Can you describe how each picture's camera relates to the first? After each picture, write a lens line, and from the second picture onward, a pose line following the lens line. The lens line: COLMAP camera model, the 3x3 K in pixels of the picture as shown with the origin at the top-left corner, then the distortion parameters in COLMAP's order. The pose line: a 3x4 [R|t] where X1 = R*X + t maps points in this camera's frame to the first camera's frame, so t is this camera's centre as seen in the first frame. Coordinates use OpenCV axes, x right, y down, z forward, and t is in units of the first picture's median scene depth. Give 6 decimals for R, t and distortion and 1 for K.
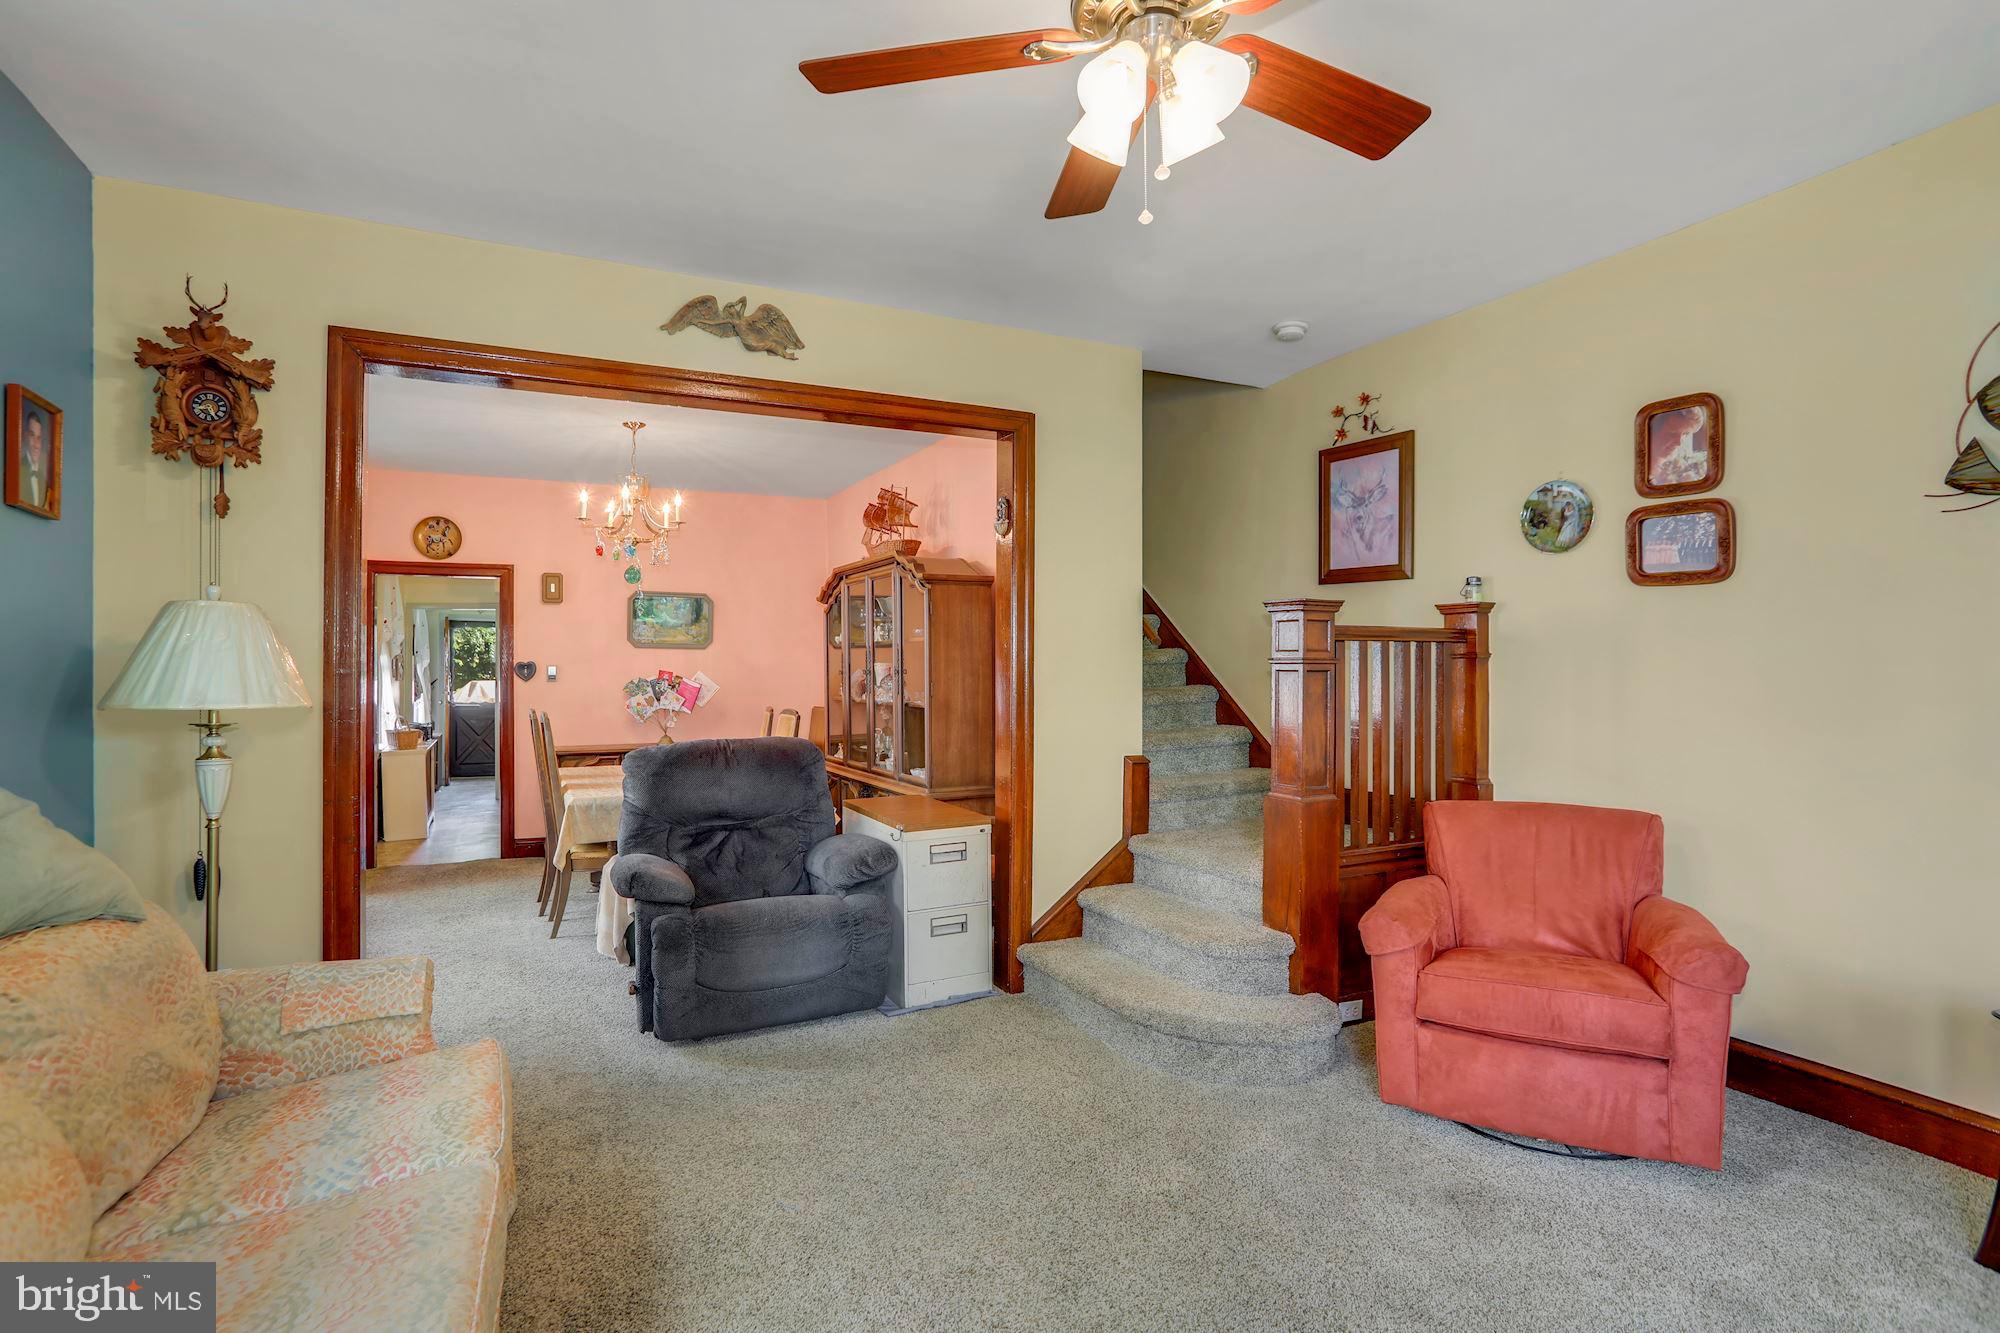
lens RADIAL K [[1120.4, 0, 1069.4], [0, 1120.4, 665.6], [0, 0, 1]] dist [-0.075305, 0.043460]
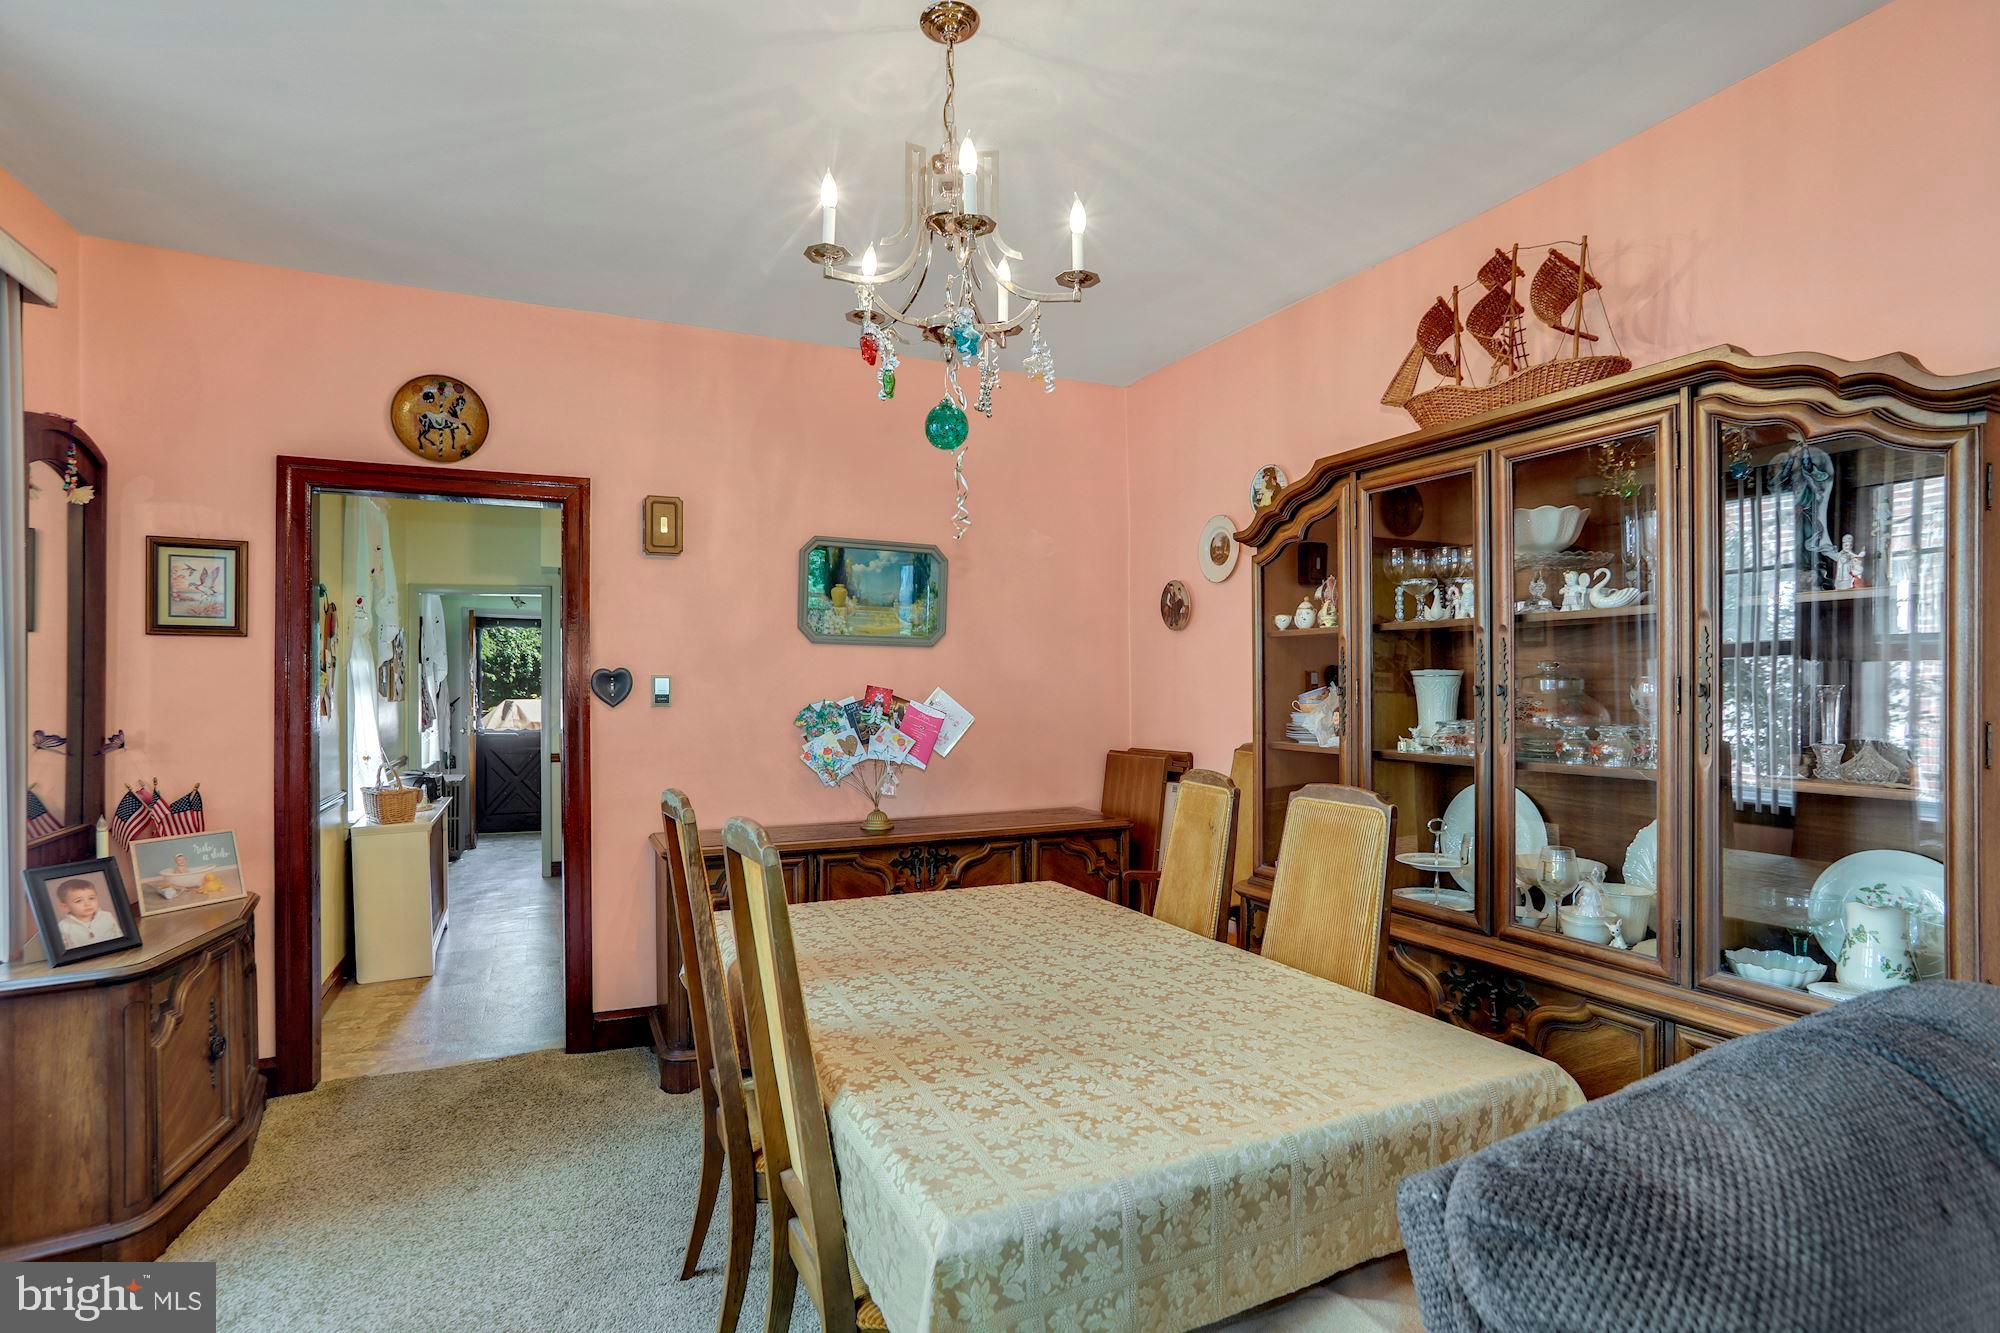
lens RADIAL K [[1120.4, 0, 1072.5], [0, 1120.4, 701.4], [0, 0, 1]] dist [-0.075305, 0.043460]
pose [[0.999741, 0.004774, -0.022255, -0.258081], [-0.004429, 0.999869, 0.015562, 0.002853], [0.022326, -0.015459, 0.999631, 0.472125]]
